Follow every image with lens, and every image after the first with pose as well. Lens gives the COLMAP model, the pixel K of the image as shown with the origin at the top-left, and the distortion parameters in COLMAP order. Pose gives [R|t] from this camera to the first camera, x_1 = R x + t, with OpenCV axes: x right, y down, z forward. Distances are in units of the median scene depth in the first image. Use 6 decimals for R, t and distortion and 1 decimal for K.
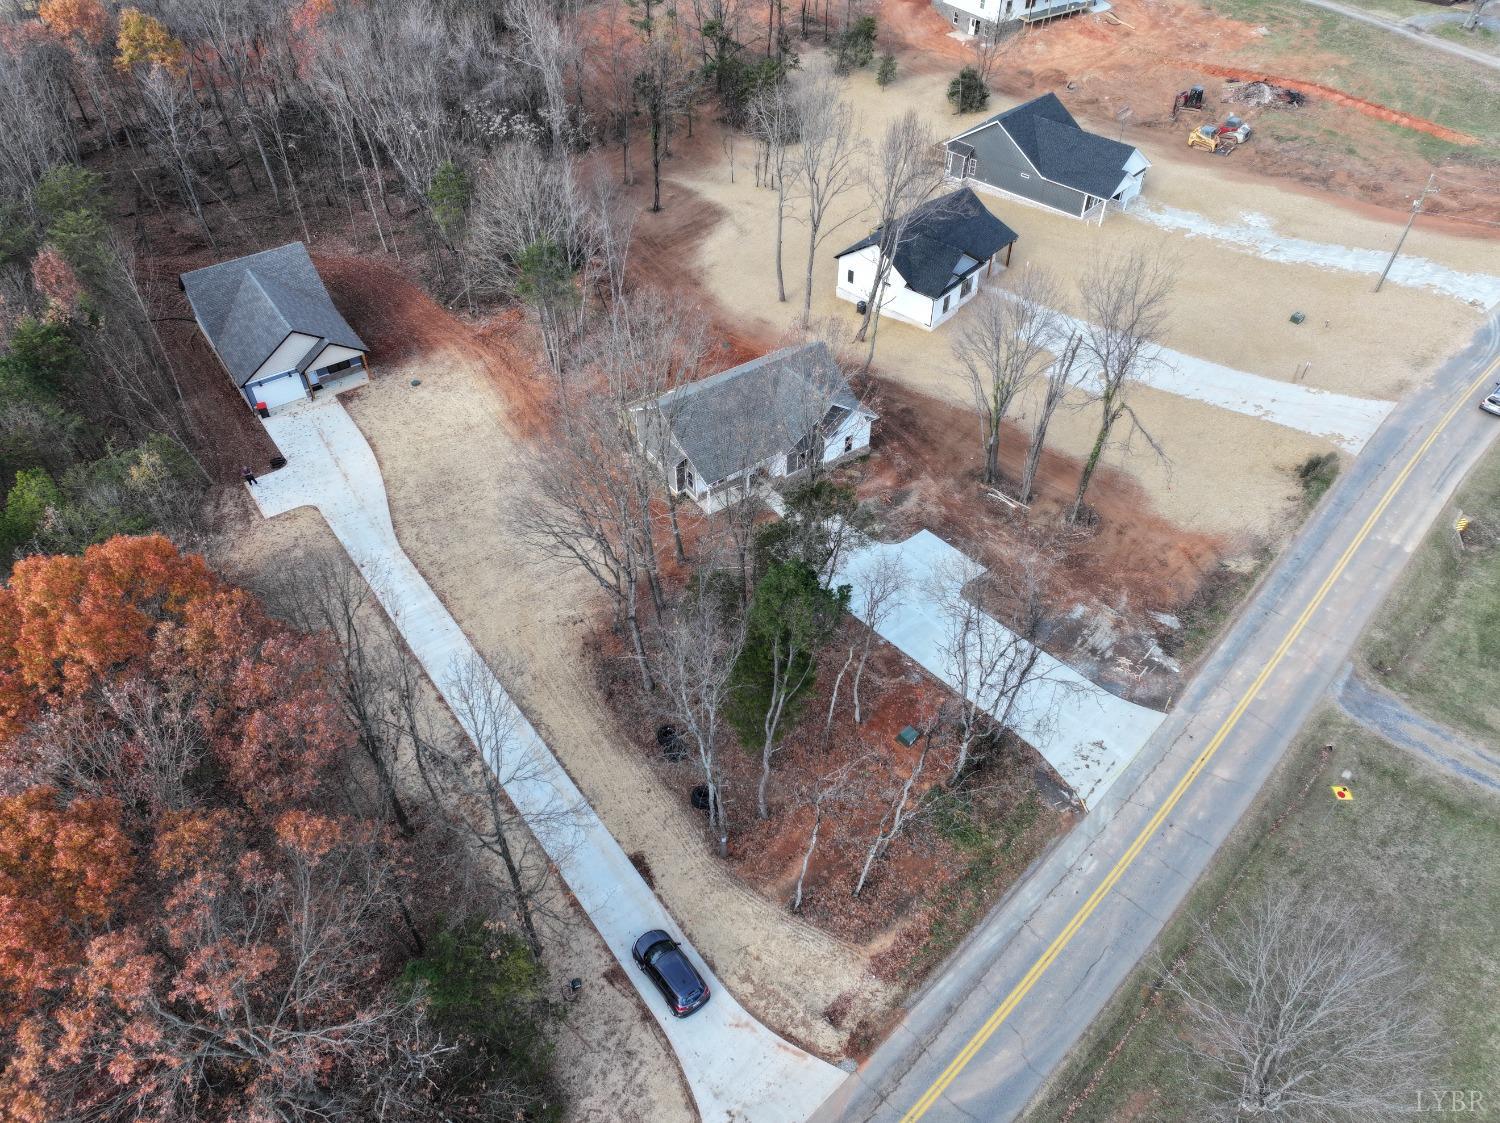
lens RADIAL K [[1046.1, 0, 750.0], [0, 1046.1, 561.5], [0, 0, 1]] dist [0.006368, 0.005299]
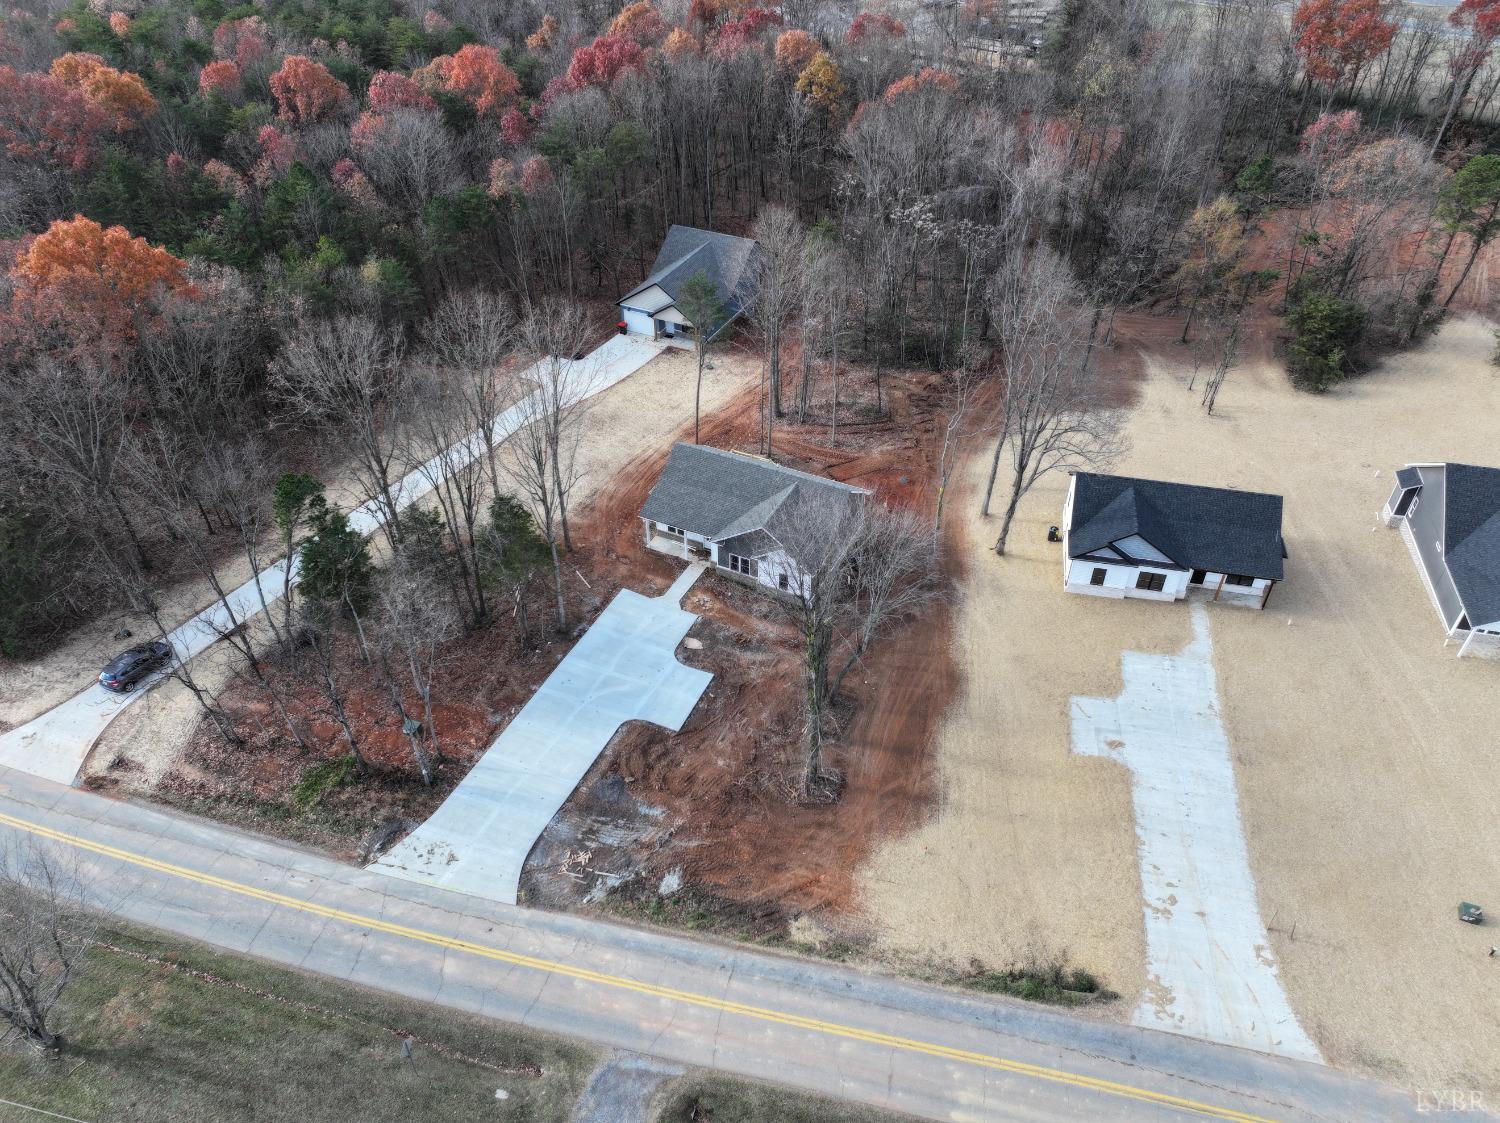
lens RADIAL K [[1046.1, 0, 750.0], [0, 1046.1, 561.5], [0, 0, 1]] dist [0.006368, 0.005299]
pose [[0.486571, 0.555131, -0.674595, 0.826303], [-0.608971, 0.769172, 0.193722, -0.338706], [0.626420, 0.316550, 0.712316, 0.326061]]
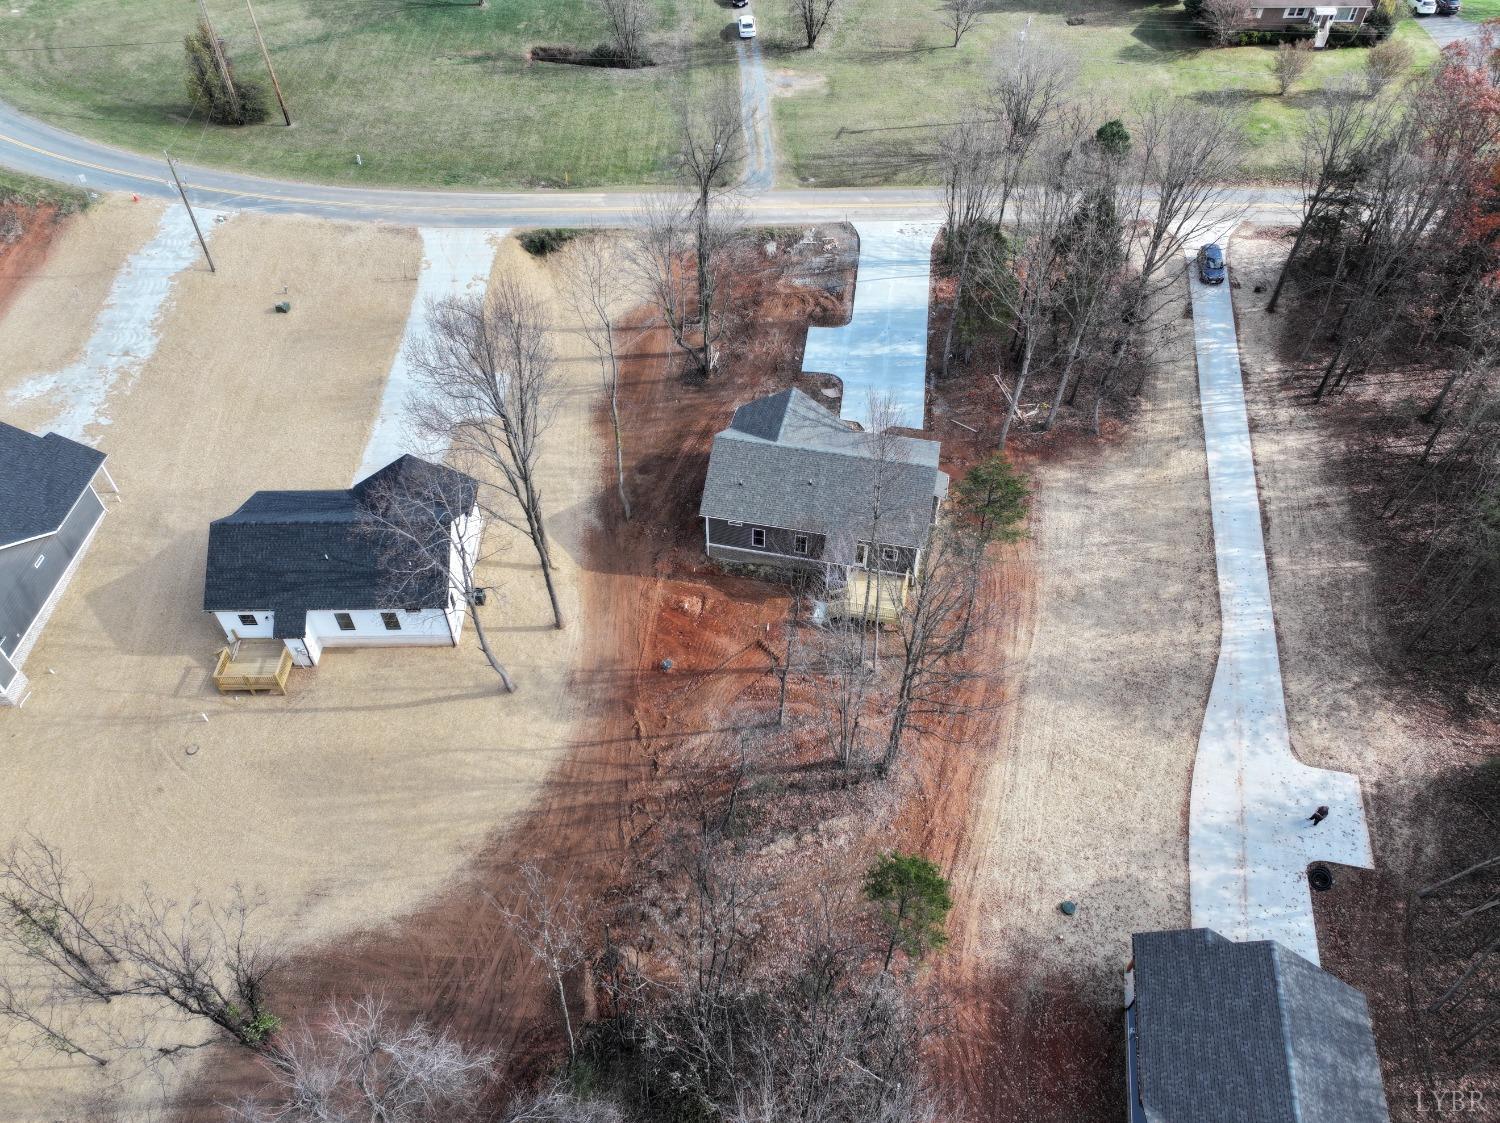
lens RADIAL K [[1046.1, 0, 750.0], [0, 1046.1, 561.5], [0, 0, 1]] dist [0.006368, 0.005299]
pose [[-0.679004, -0.531835, 0.506068, -0.516419], [0.511793, 0.151294, 0.845682, -1.063843], [-0.526328, 0.833224, 0.169460, 1.078794]]
